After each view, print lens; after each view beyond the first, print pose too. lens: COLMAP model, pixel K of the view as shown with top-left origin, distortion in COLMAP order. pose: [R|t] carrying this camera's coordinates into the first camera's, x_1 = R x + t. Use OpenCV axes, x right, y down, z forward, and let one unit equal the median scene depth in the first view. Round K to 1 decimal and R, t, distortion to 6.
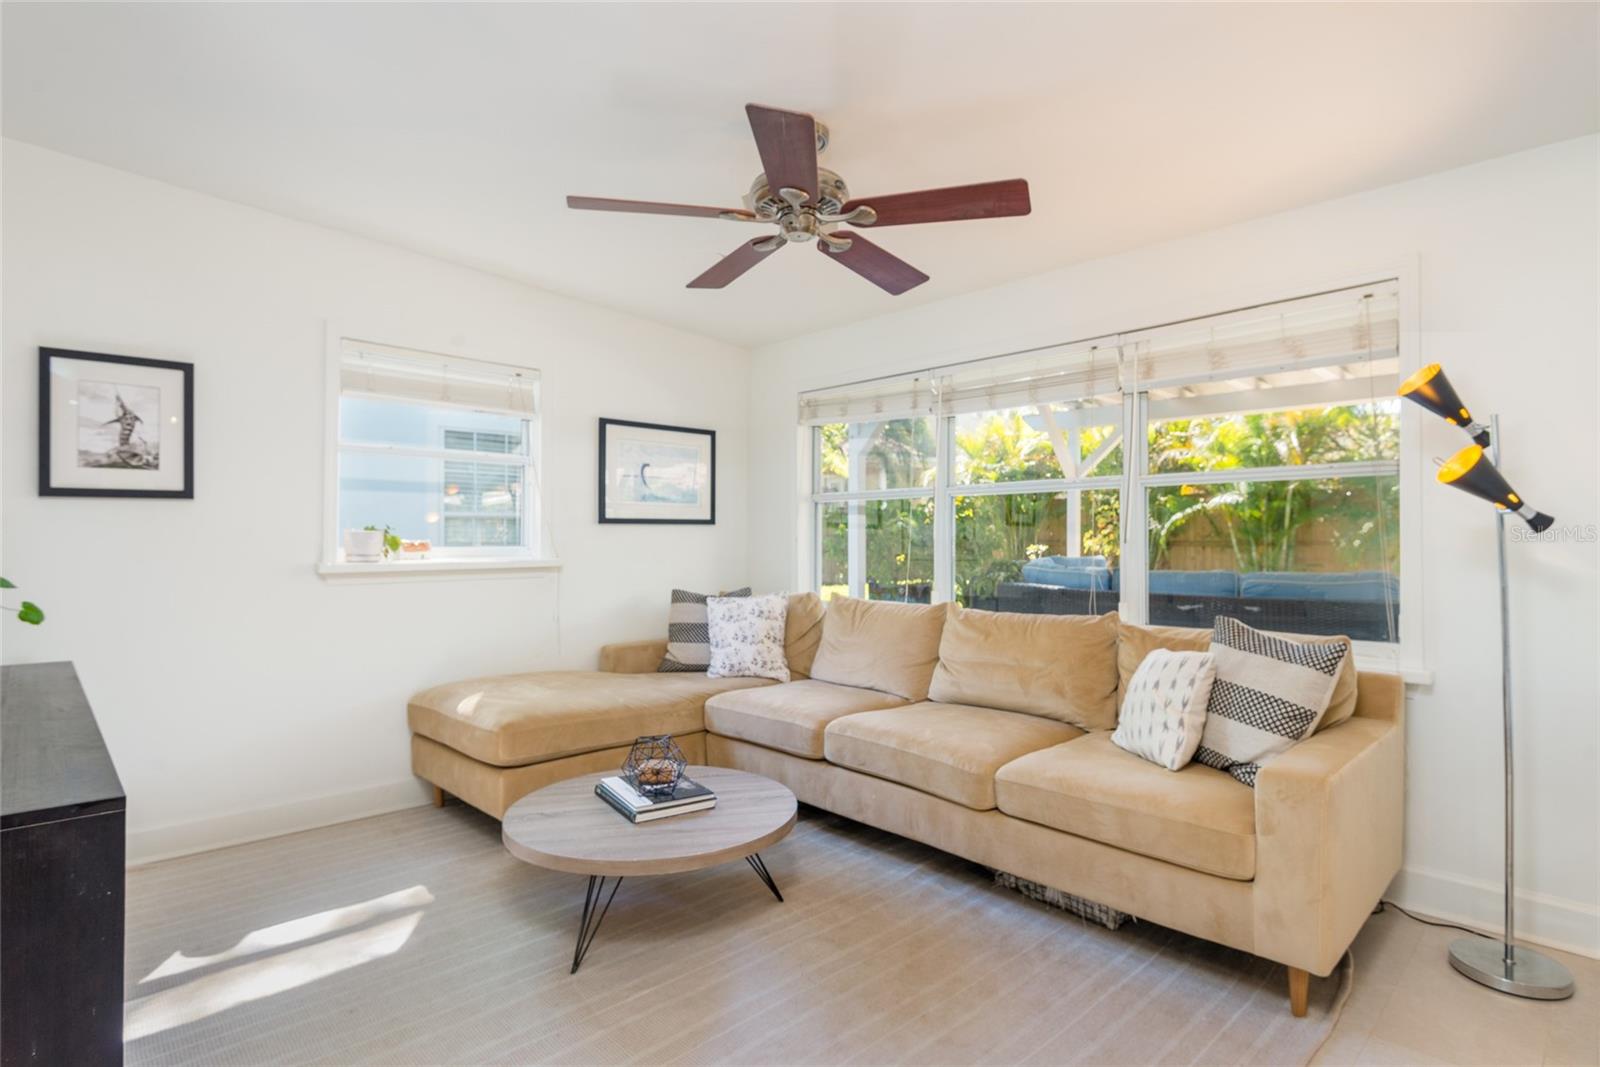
lens RADIAL K [[801.7, 0, 794.1], [0, 801.7, 528.9], [0, 0, 1]] dist [0.004035, 0.000326]
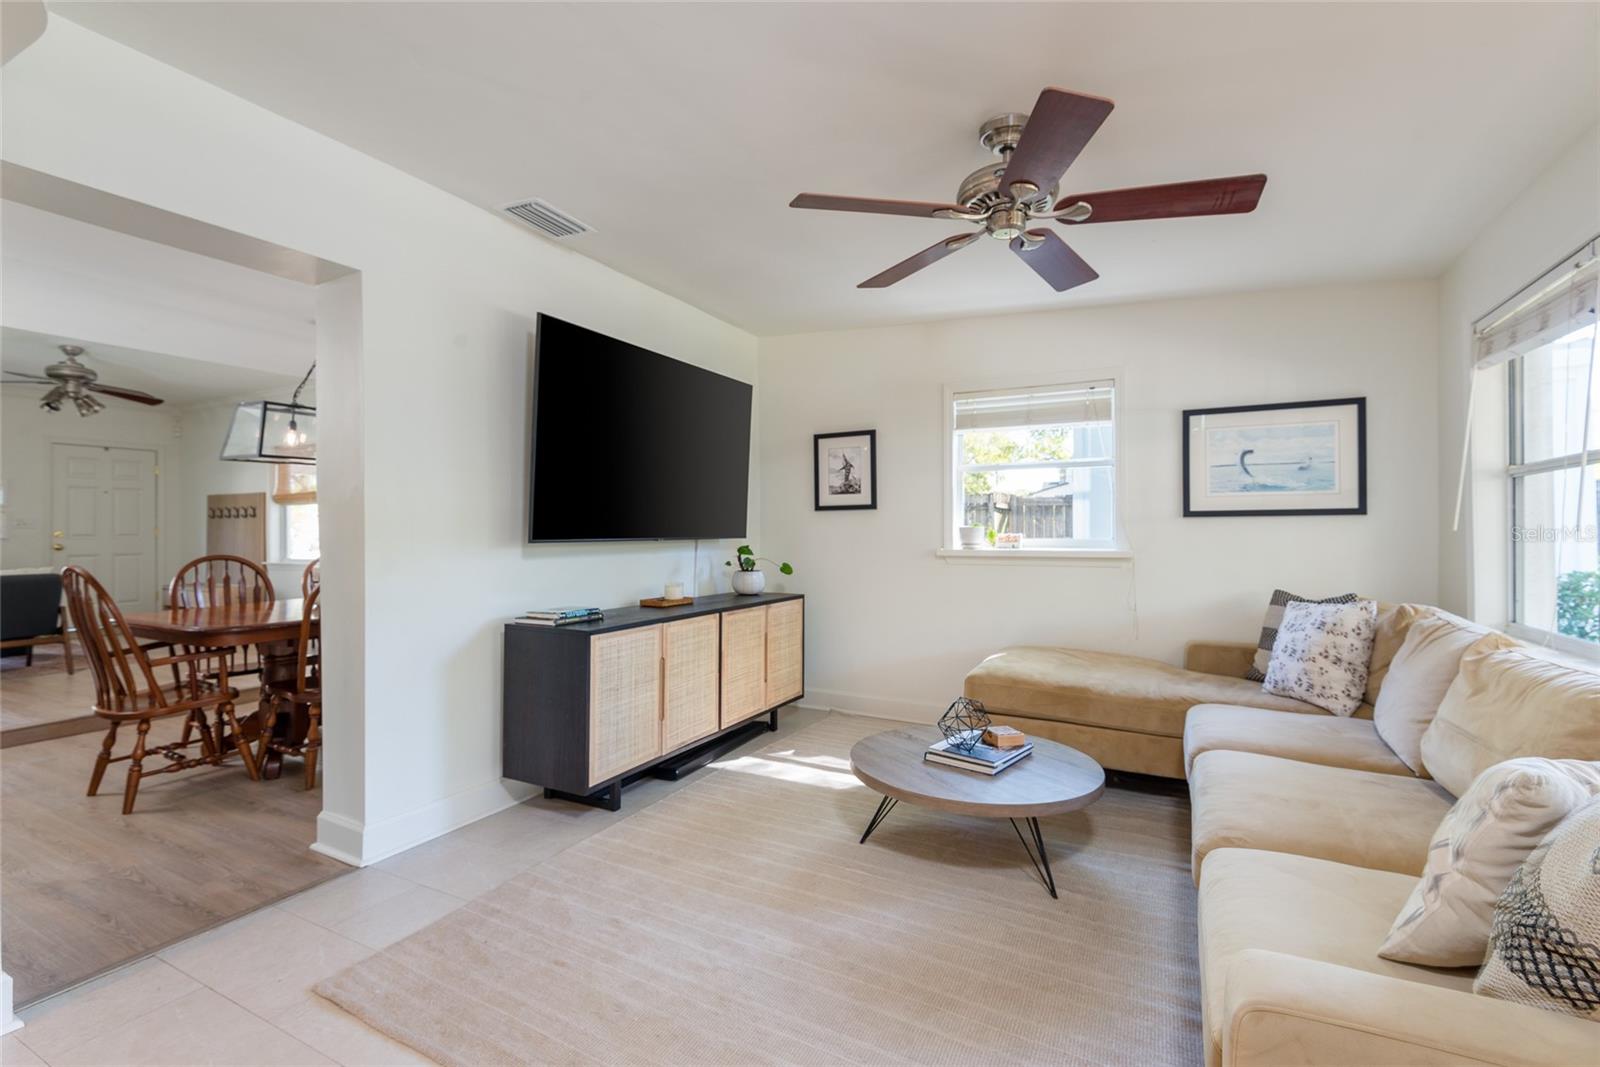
lens RADIAL K [[710.3, 0, 798.3], [0, 710.3, 528.7], [0, 0, 1]] dist [0.003979, -0.003173]
pose [[0.307722, -0.006608, -0.951453, 0.484271], [0.011080, 0.999933, -0.003361, 0.005864], [0.951412, -0.009508, 0.307775, 0.290795]]
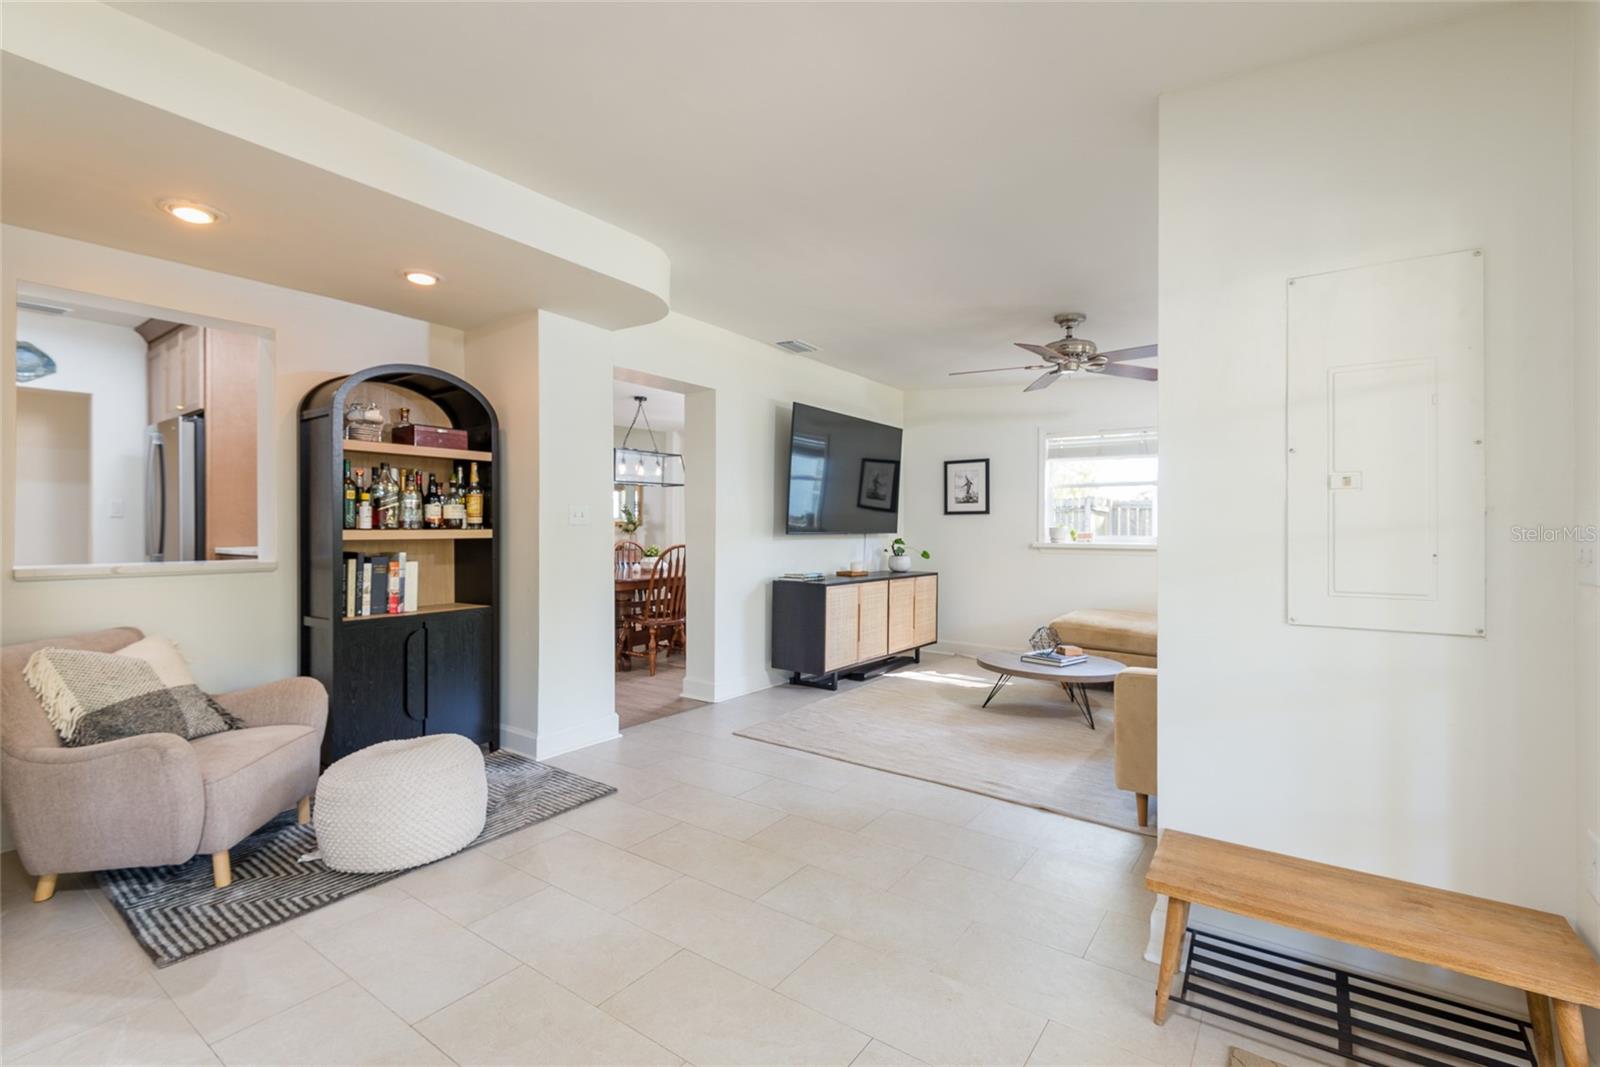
lens RADIAL K [[710.3, 0, 789.1], [0, 710.3, 530.6], [0, 0, 1]] dist [0.003979, -0.003173]
pose [[0.162716, 0.001590, -0.986672, 0.975949], [0.001981, 0.999996, 0.001938, 0.005854], [0.986671, -0.002270, 0.162713, 0.040476]]
